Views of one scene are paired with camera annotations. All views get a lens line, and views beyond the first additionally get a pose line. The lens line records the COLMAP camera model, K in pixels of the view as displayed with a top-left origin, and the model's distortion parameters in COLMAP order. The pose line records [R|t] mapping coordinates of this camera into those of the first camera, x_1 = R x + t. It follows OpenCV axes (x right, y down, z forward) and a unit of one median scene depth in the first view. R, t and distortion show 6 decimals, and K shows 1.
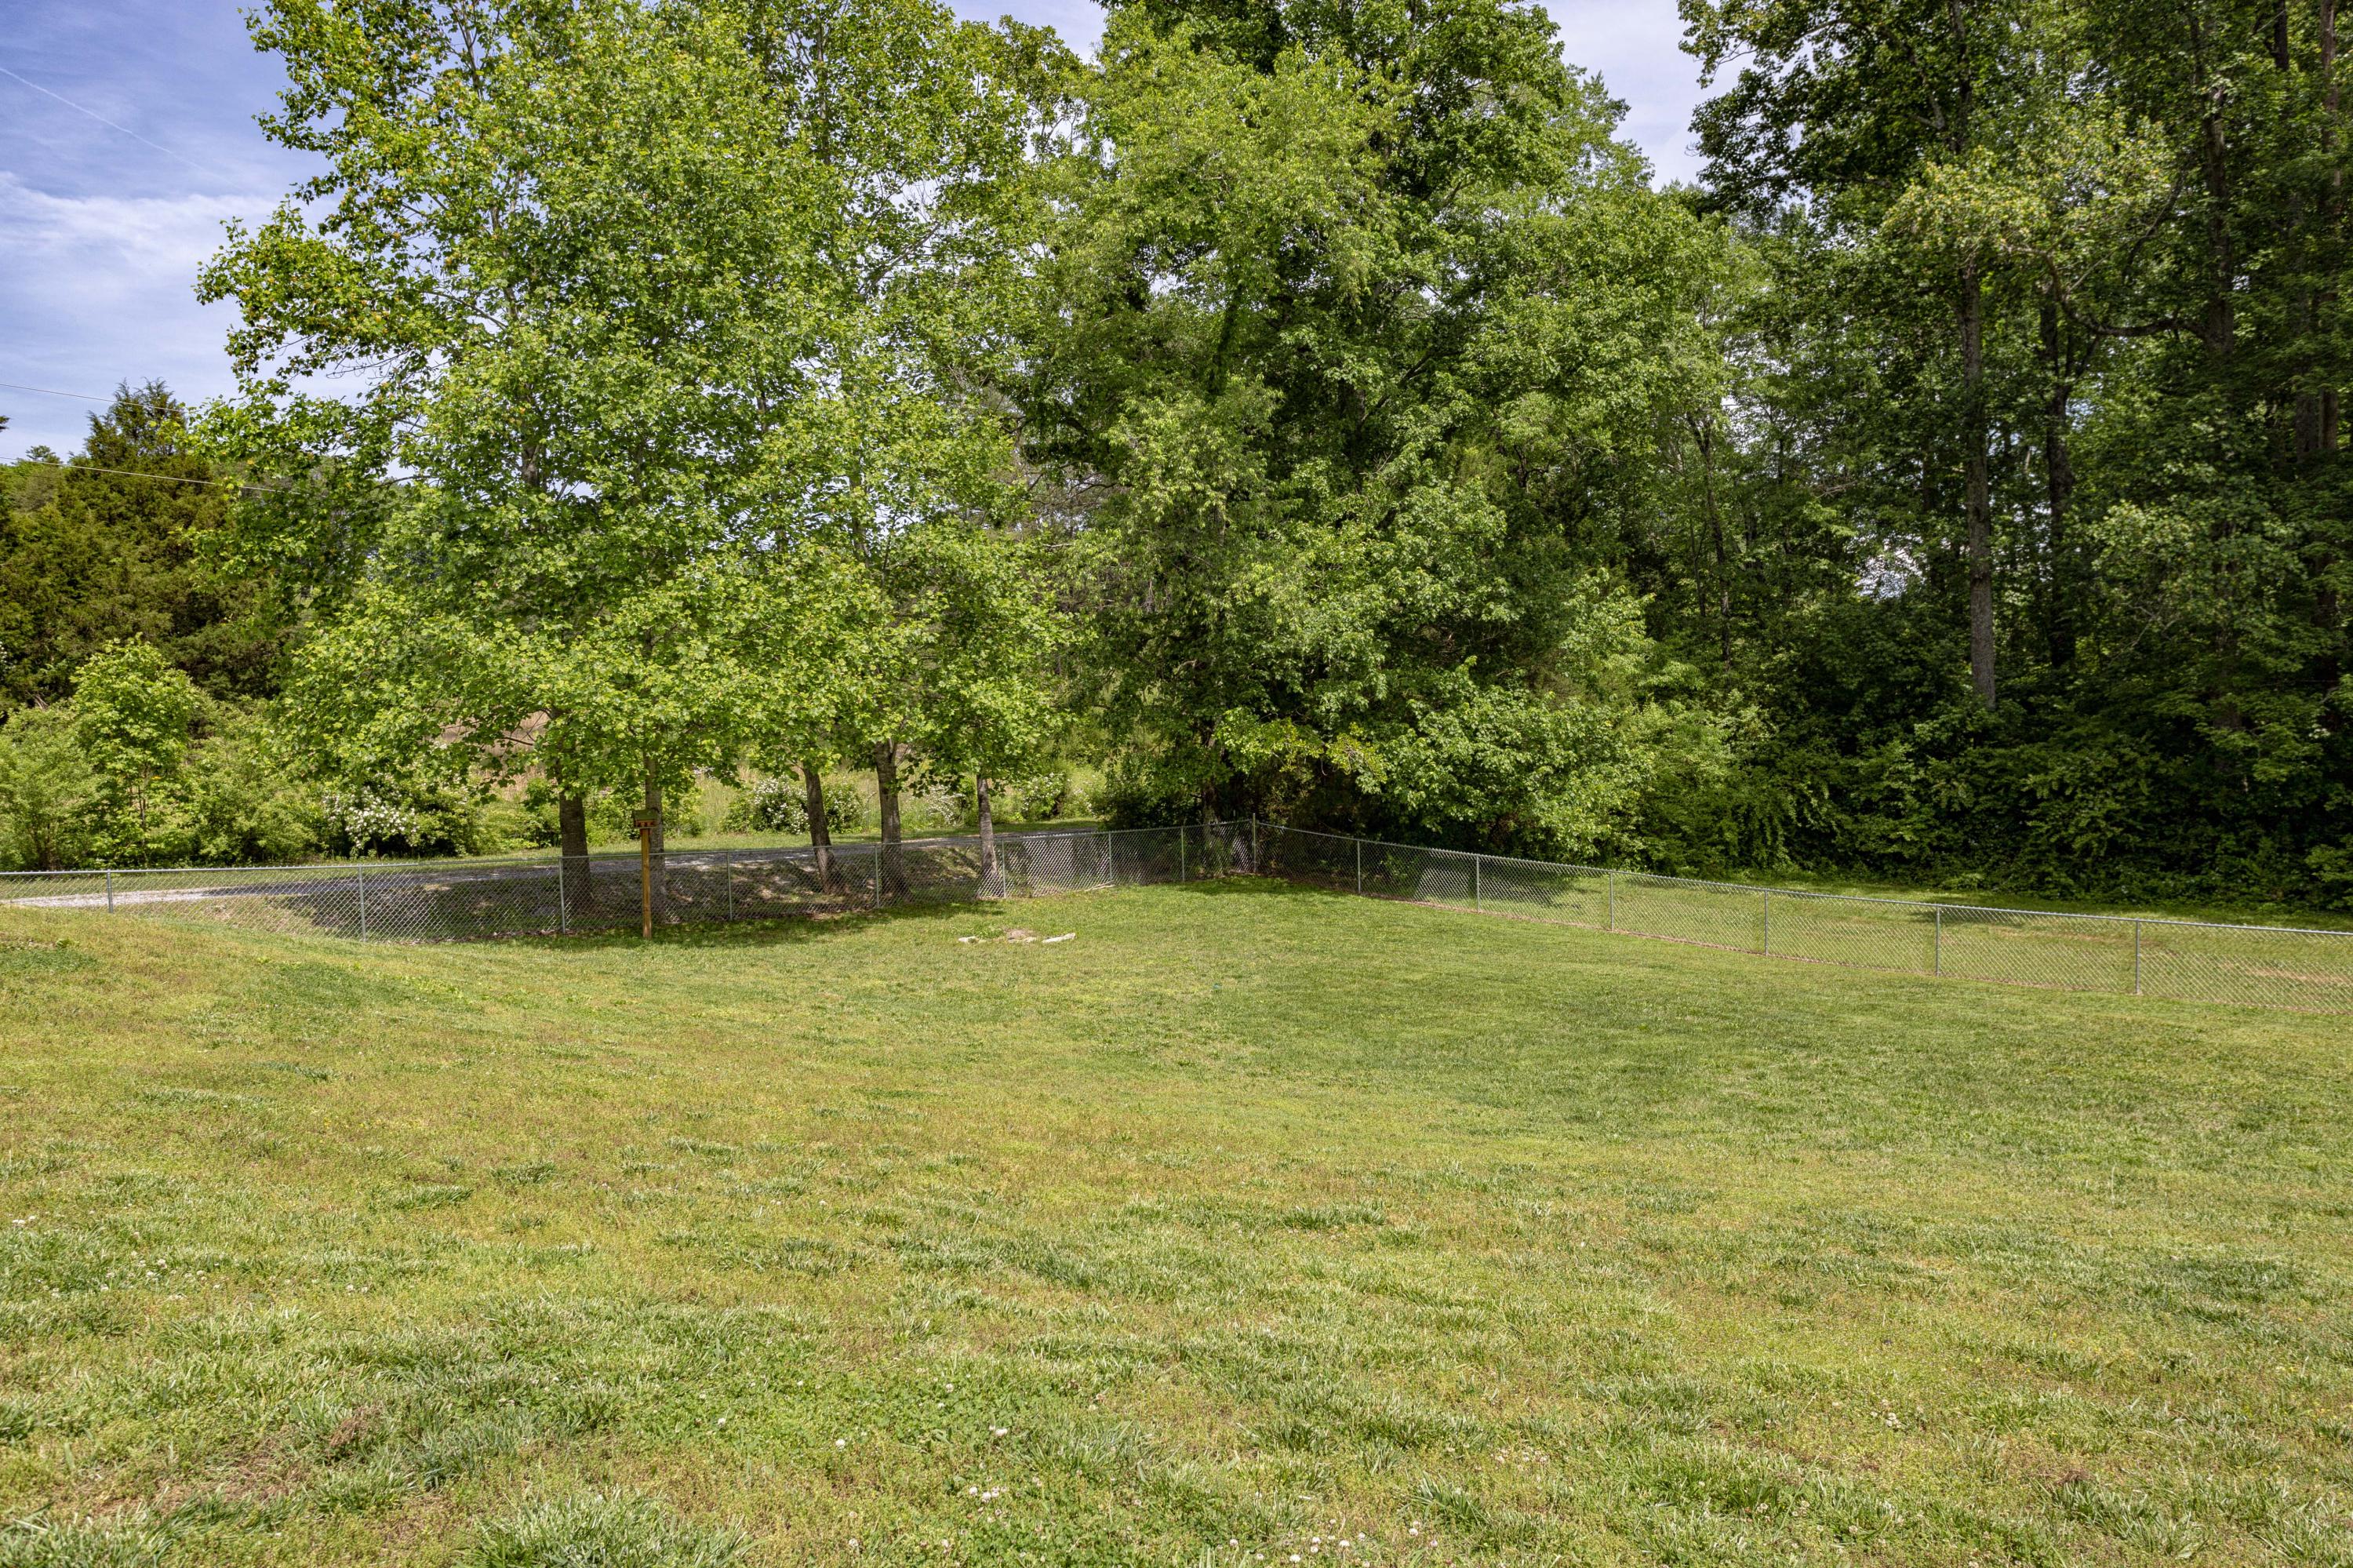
lens RADIAL K [[1793.3, 0, 1175.1], [0, 1793.3, 779.3], [0, 0, 1]] dist [-0.025727, 0.014598]
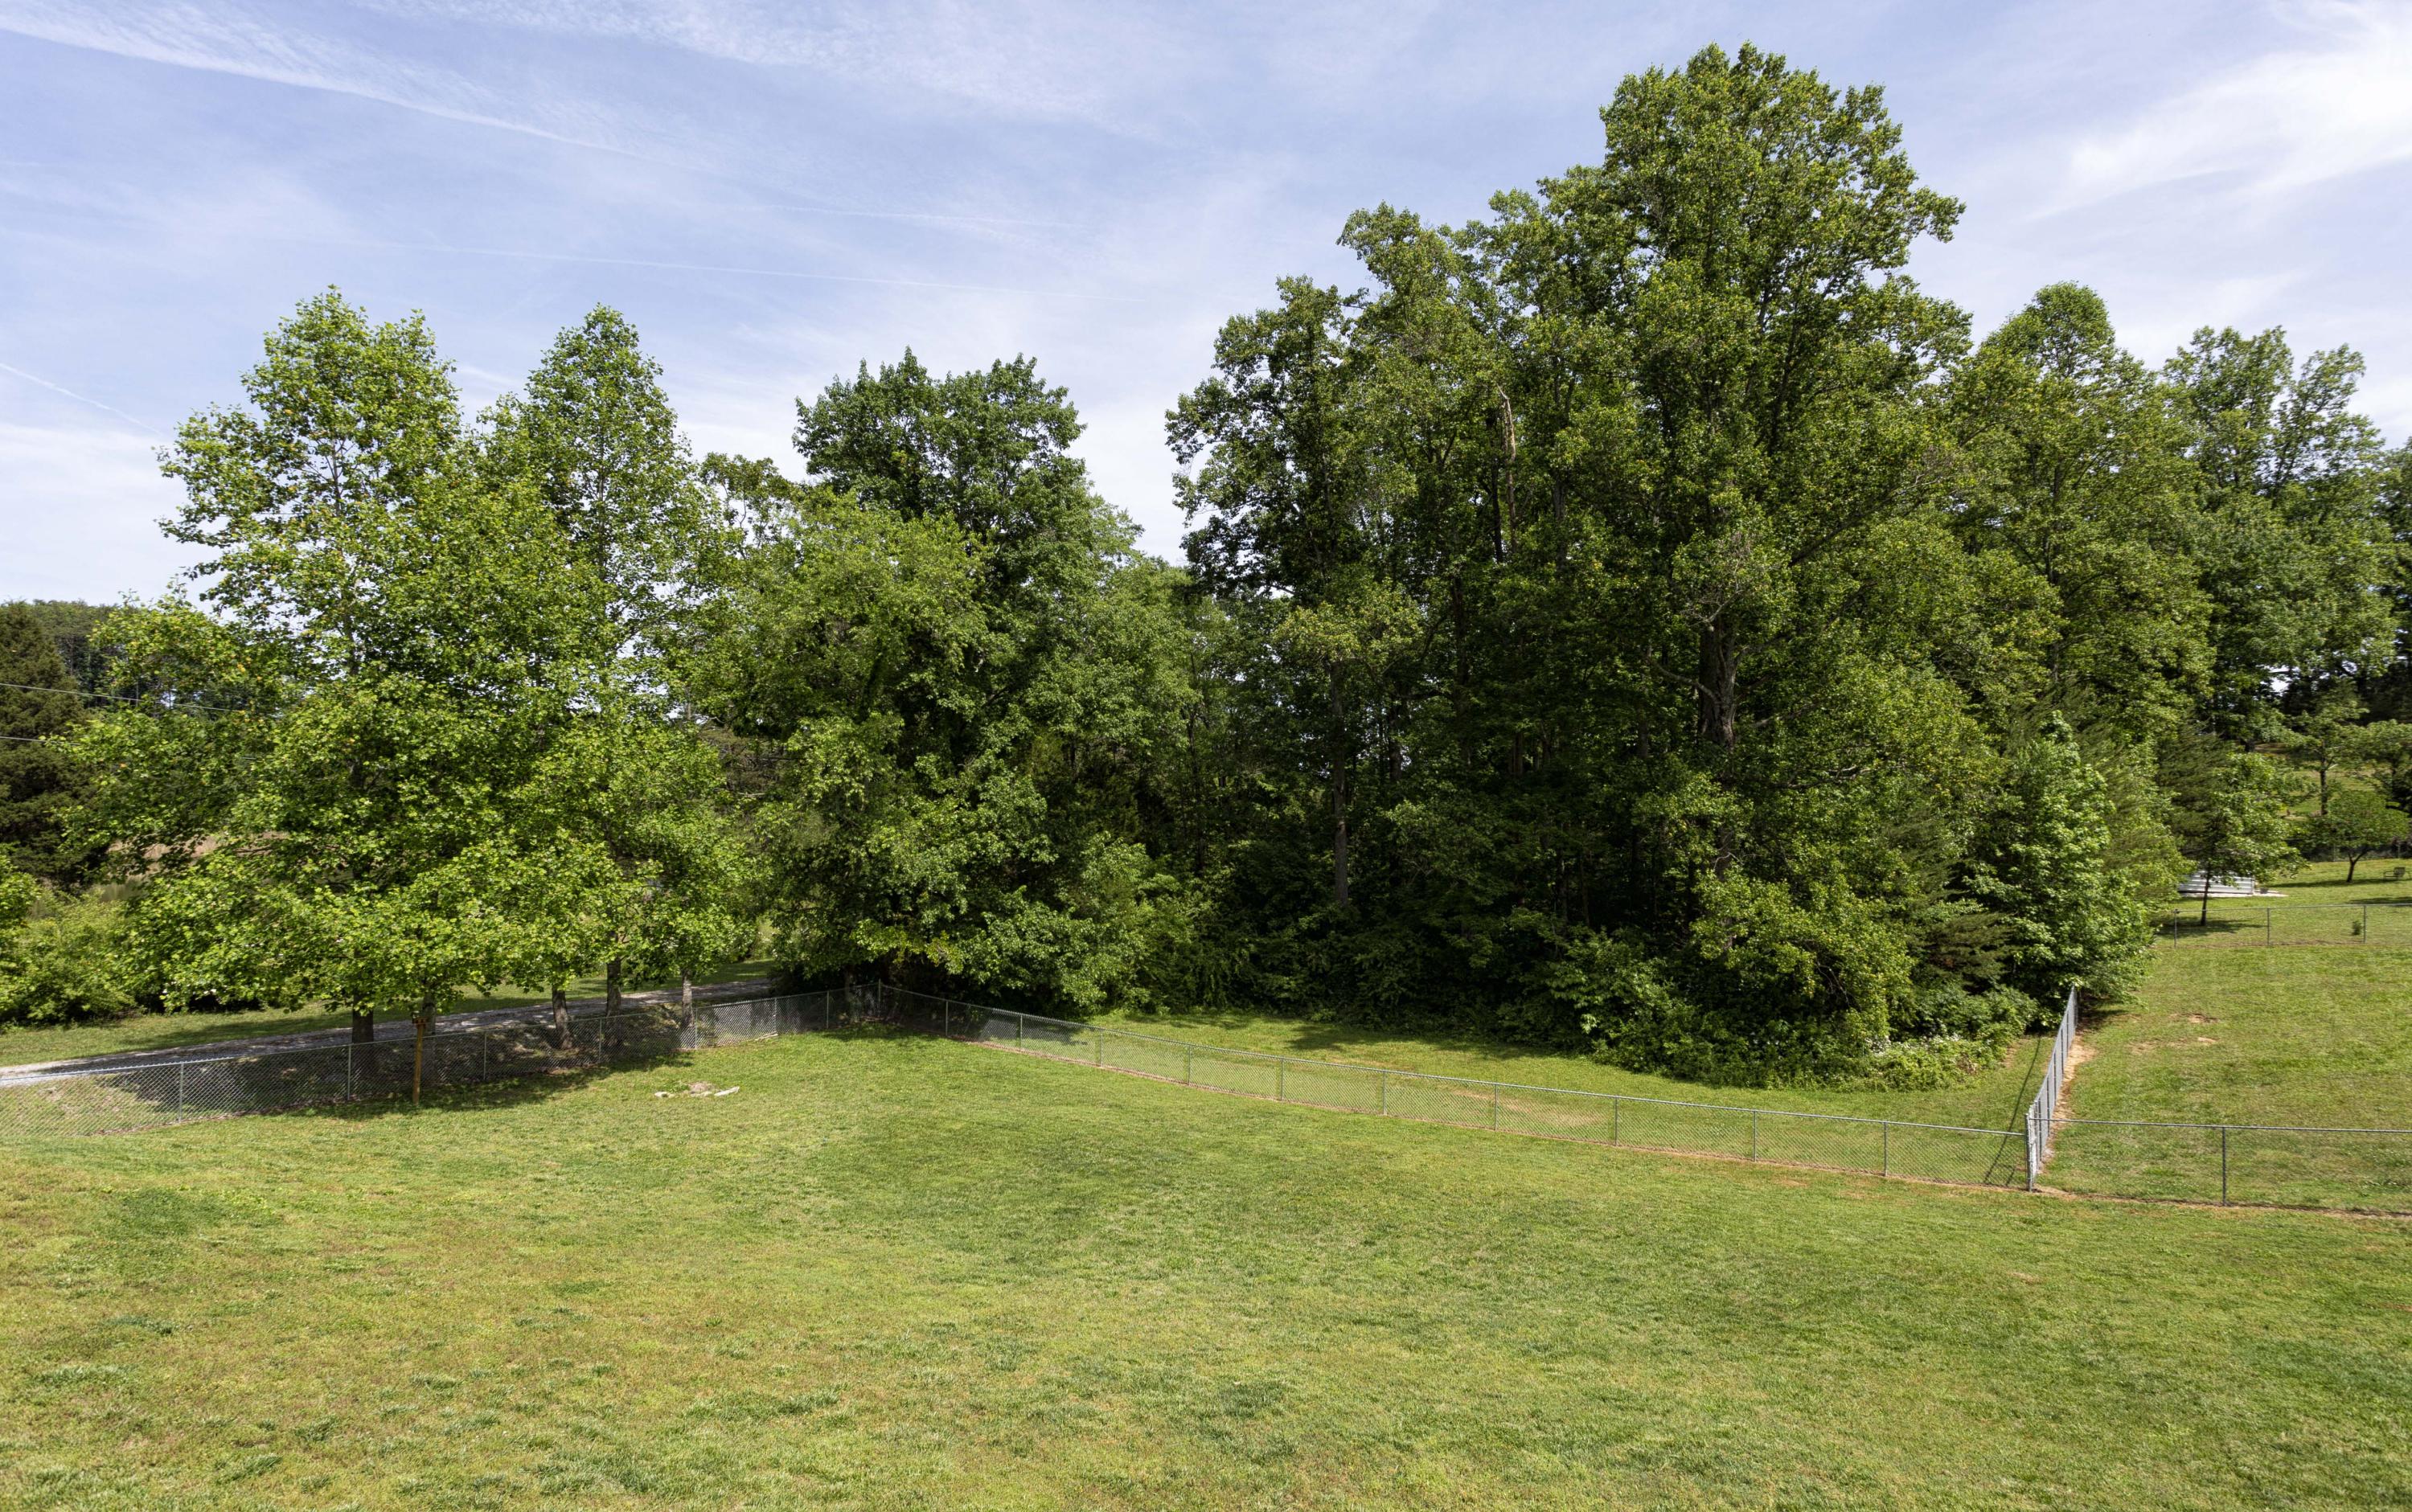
lens RADIAL K [[1211.1, 0, 1208.2], [0, 1211.1, 752.3], [0, 0, 1]] dist [-0.013112, 0.003656]
pose [[0.960148, 0.050580, 0.274876, 0.022201], [-0.017491, 0.992434, -0.121523, -0.058550], [-0.278943, 0.111872, 0.953769, -0.082913]]
